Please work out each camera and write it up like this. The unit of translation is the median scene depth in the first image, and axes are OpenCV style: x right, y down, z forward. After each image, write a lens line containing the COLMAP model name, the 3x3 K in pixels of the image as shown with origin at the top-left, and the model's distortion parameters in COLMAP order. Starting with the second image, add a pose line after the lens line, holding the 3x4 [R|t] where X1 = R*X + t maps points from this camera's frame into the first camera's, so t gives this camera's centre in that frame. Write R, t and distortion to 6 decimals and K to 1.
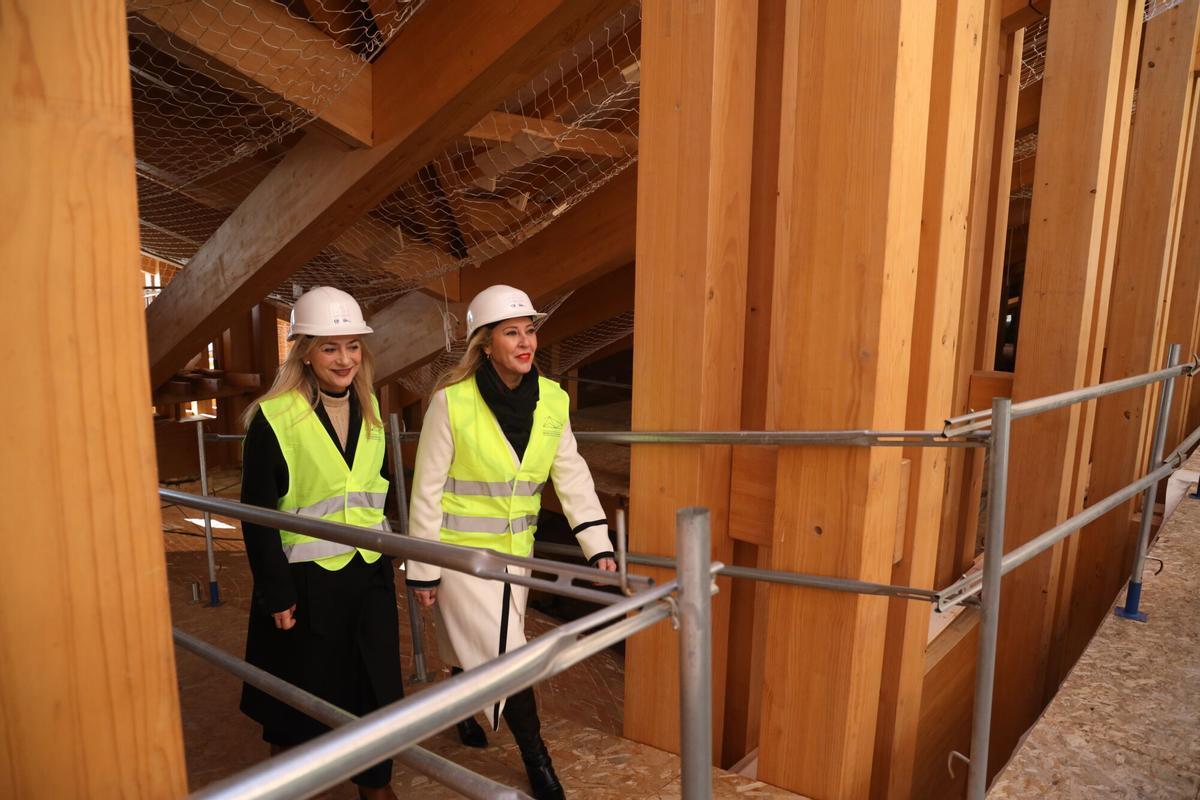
lens RADIAL K [[816.4, 0, 597.7], [0, 816.4, 395.3], [0, 0, 1]] dist [-0.096339, 0.068043]
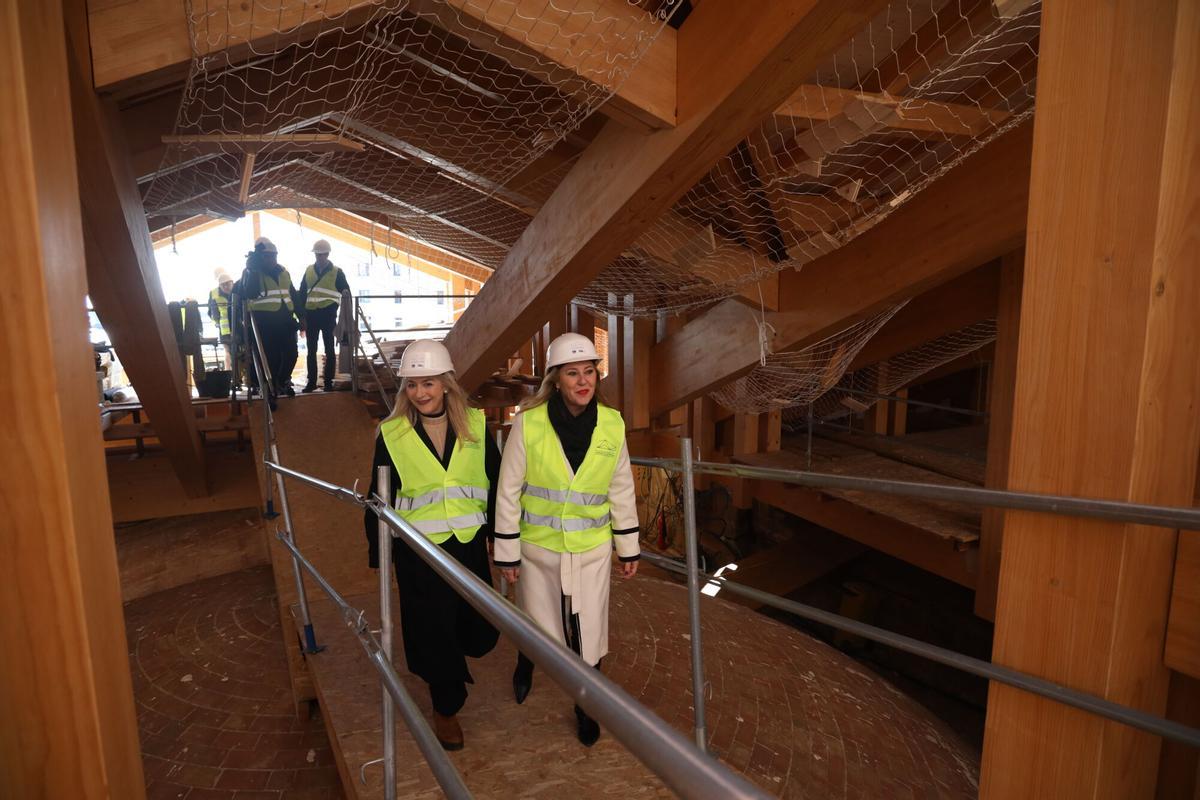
lens RADIAL K [[816.4, 0, 597.7], [0, 816.4, 395.3], [0, 0, 1]] dist [-0.096339, 0.068043]
pose [[0.924881, 0.041211, -0.378016, -0.013405], [-0.047455, 0.998847, -0.007215, -0.007486], [0.377283, 0.024612, 0.925771, 0.127840]]
